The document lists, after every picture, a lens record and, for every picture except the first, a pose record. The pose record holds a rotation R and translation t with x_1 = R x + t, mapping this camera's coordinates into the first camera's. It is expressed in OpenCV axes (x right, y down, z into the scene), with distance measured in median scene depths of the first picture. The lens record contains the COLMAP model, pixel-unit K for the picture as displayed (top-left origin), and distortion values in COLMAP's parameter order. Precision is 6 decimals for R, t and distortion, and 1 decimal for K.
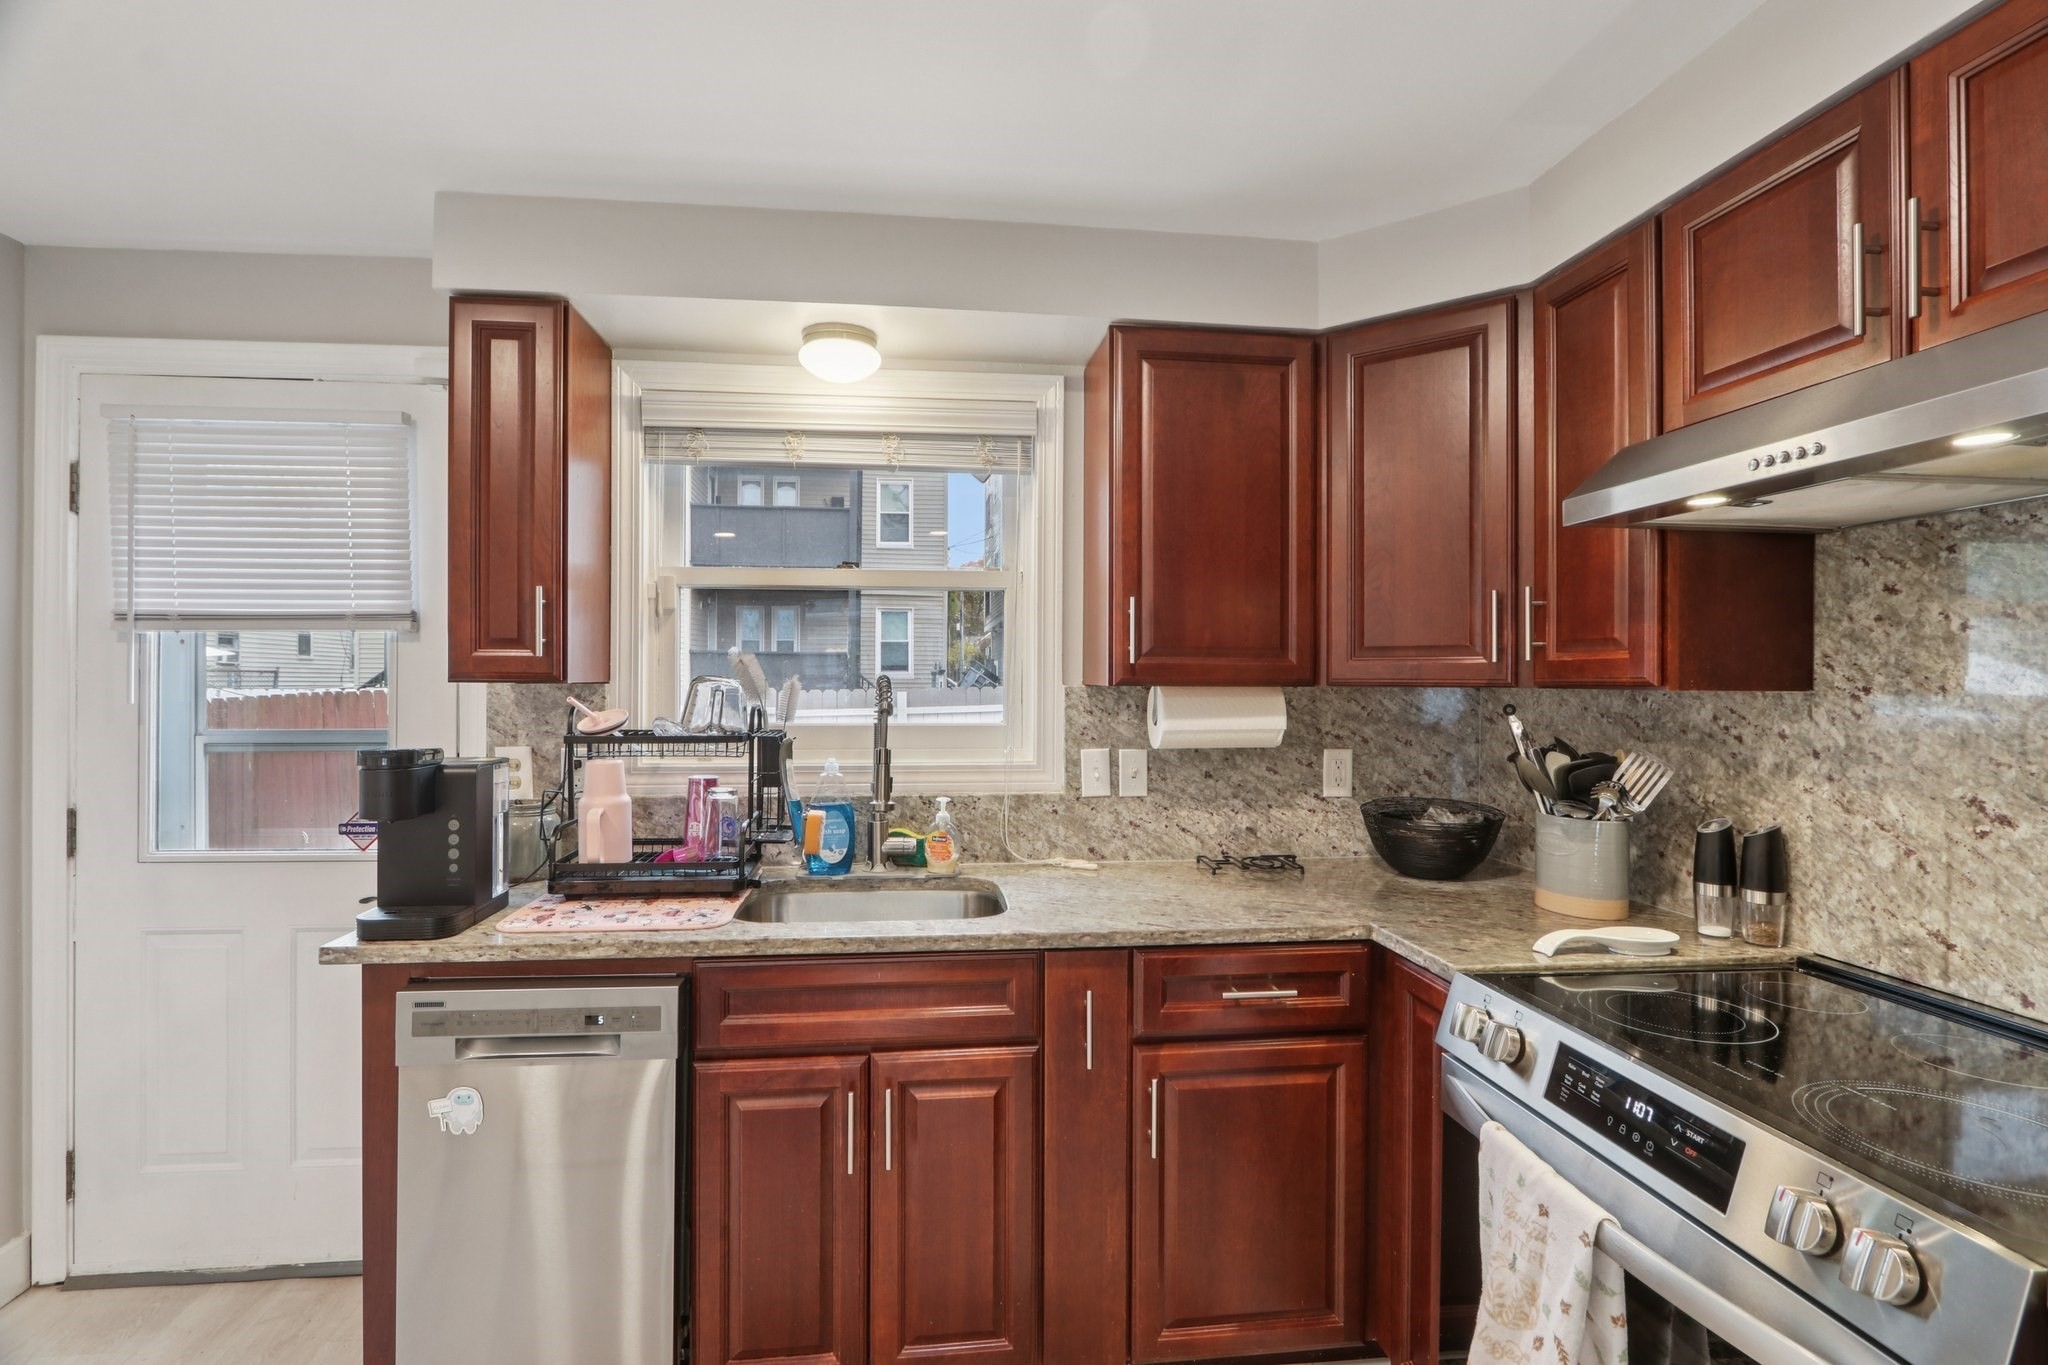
lens RADIAL K [[975.2, 0, 1004.2], [0, 975.2, 672.5], [0, 0, 1]] dist [-0.034981, 0.008585]
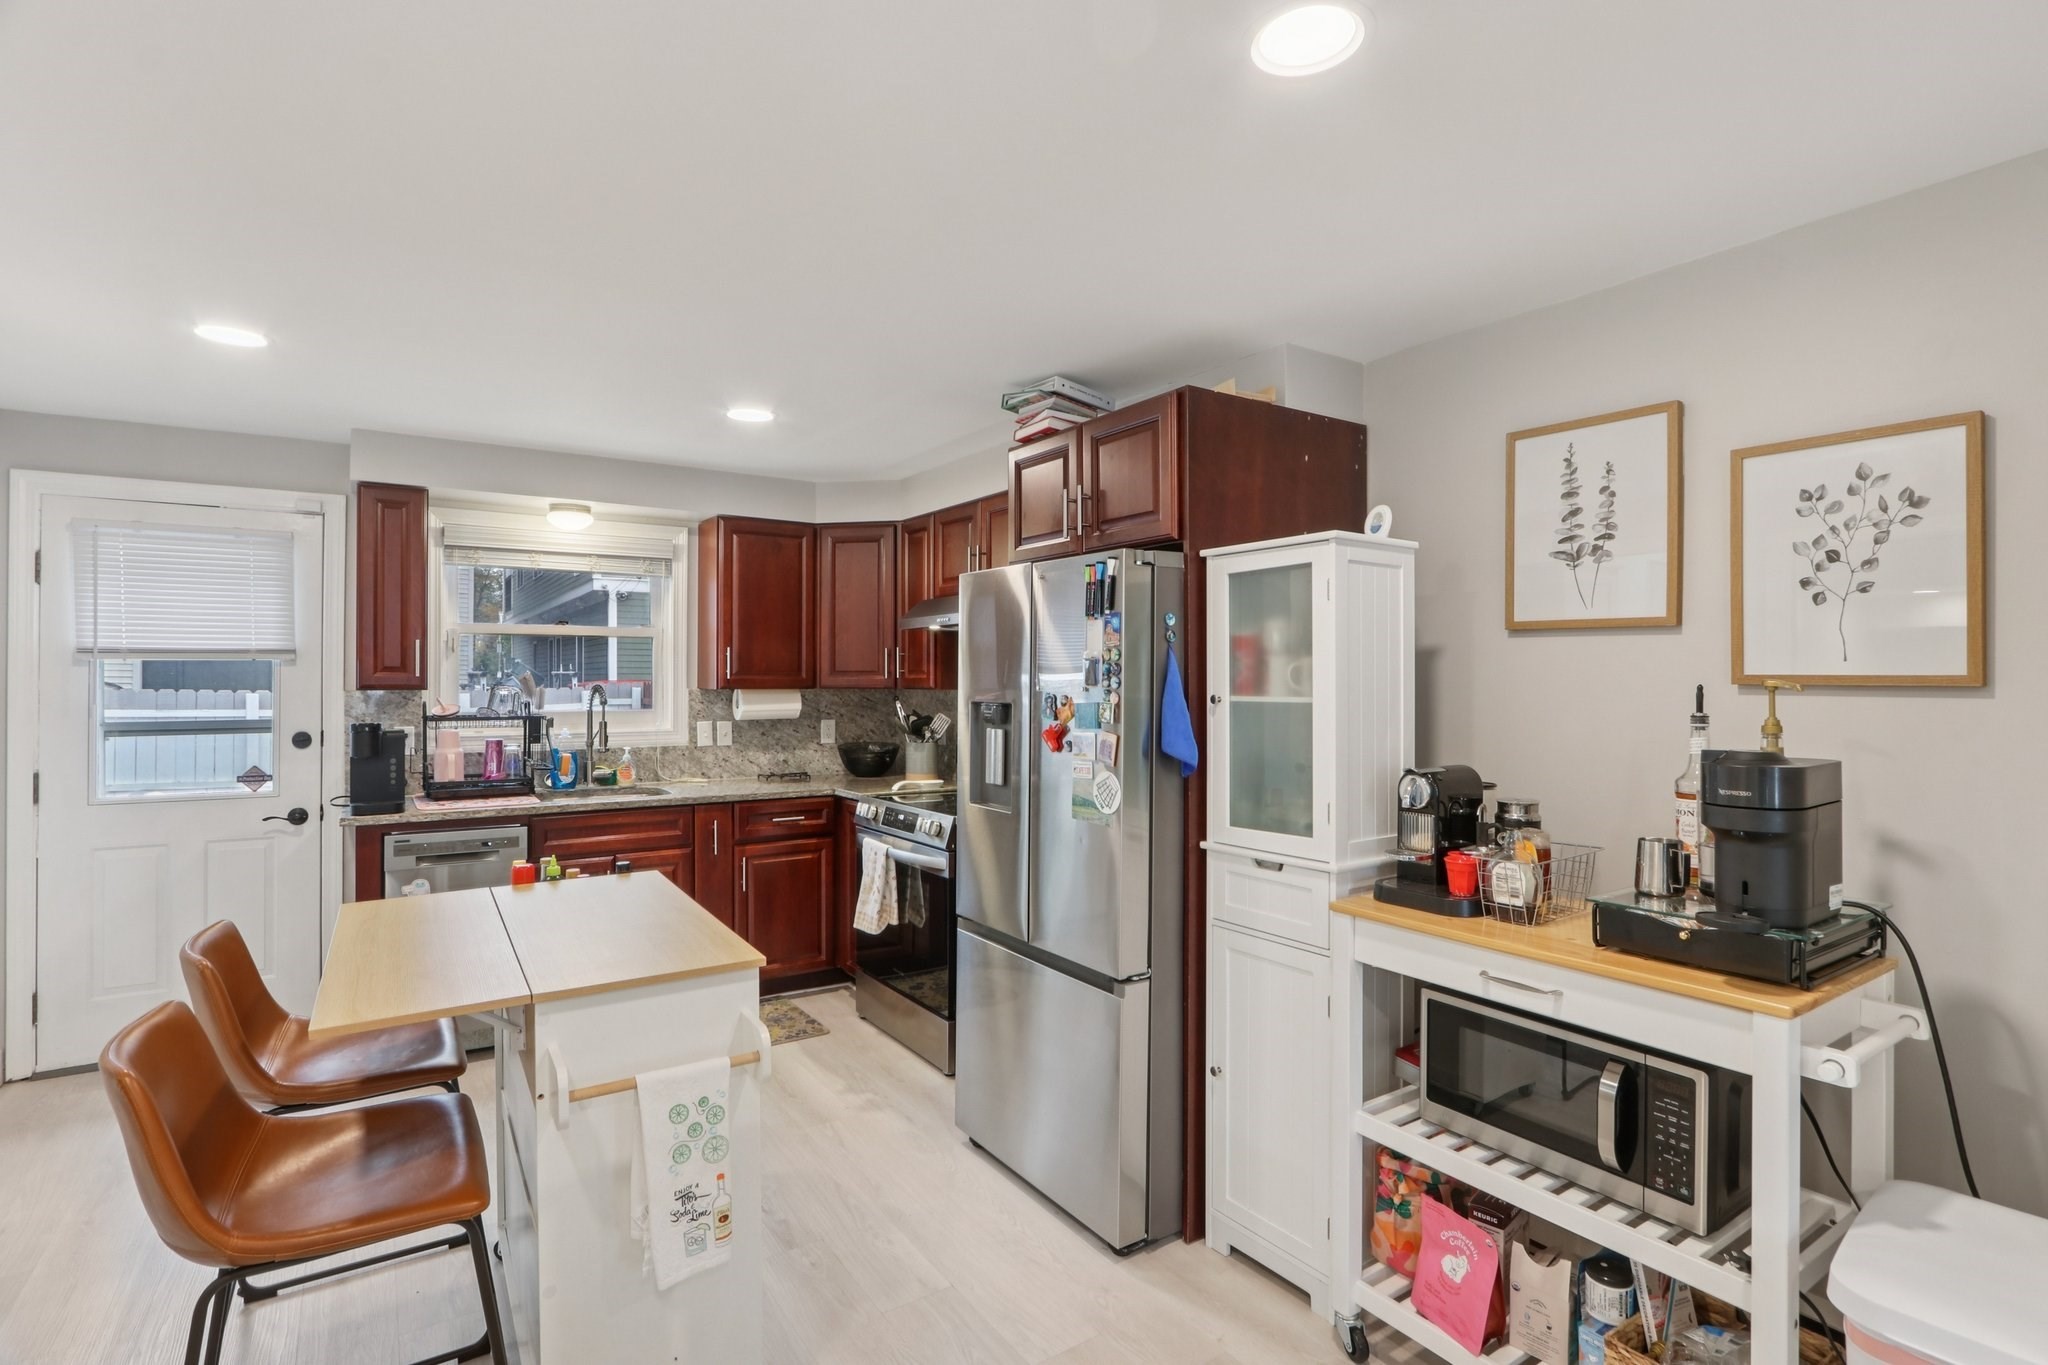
lens RADIAL K [[975.2, 0, 1022.7], [0, 975.2, 676.5], [0, 0, 1]] dist [-0.034981, 0.008585]
pose [[0.887819, -0.001651, 0.460190, -0.284985], [0.000194, 0.999995, 0.003214, -0.021461], [-0.460193, -0.002764, 0.887815, -1.219131]]
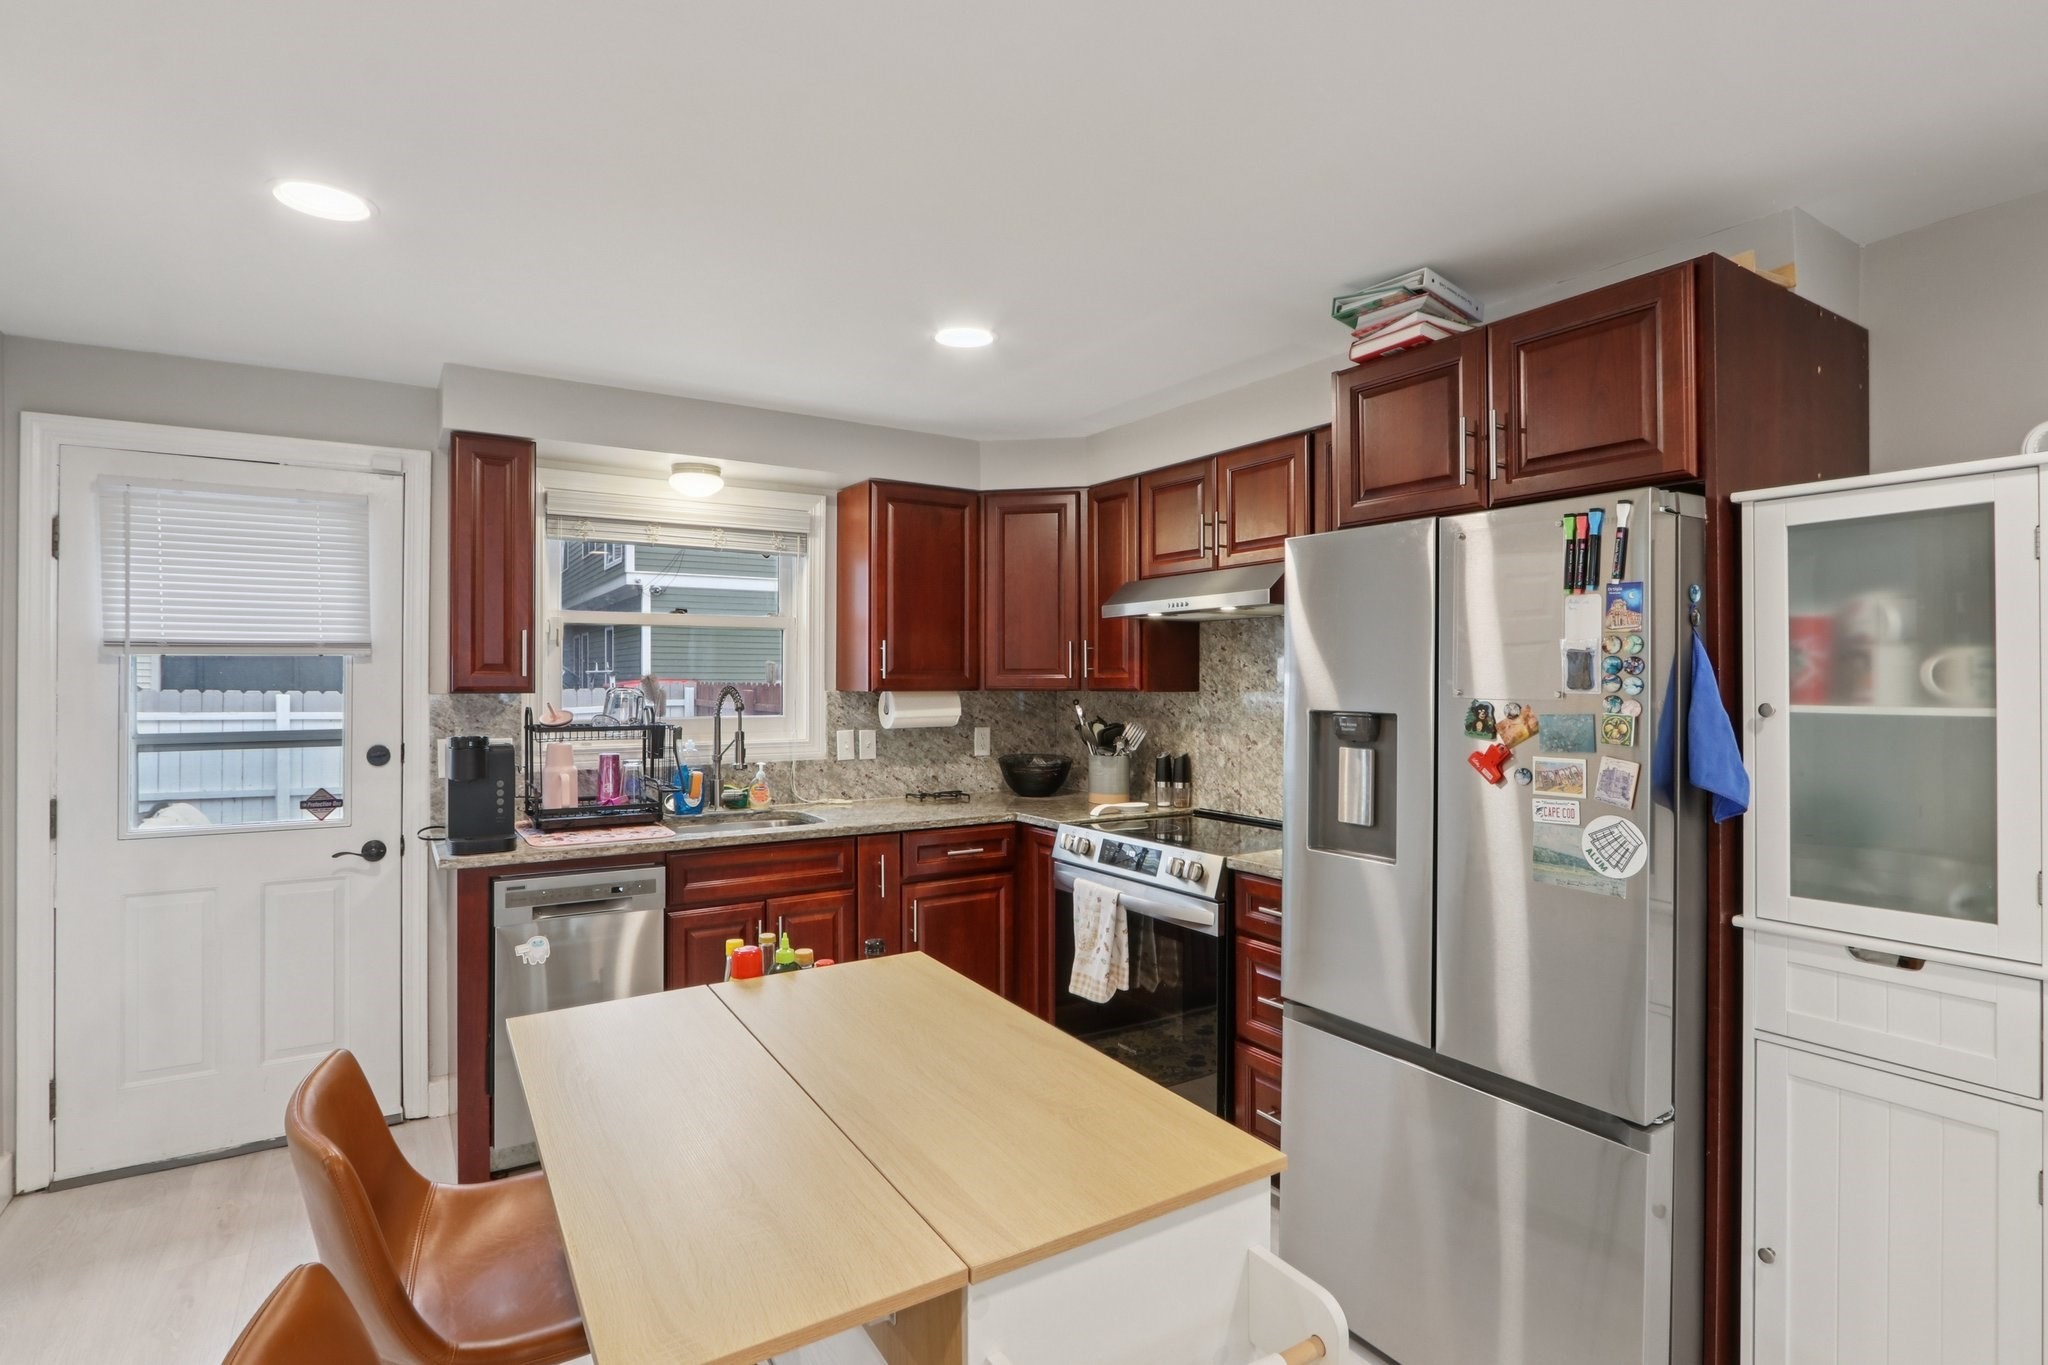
lens RADIAL K [[975.2, 0, 1019.6], [0, 975.2, 678.3], [0, 0, 1]] dist [-0.034981, 0.008585]
pose [[0.896753, -0.002878, 0.442523, -0.442024], [0.000444, 0.999984, 0.005604, -0.020735], [-0.442532, -0.004829, 0.896740, -0.701651]]
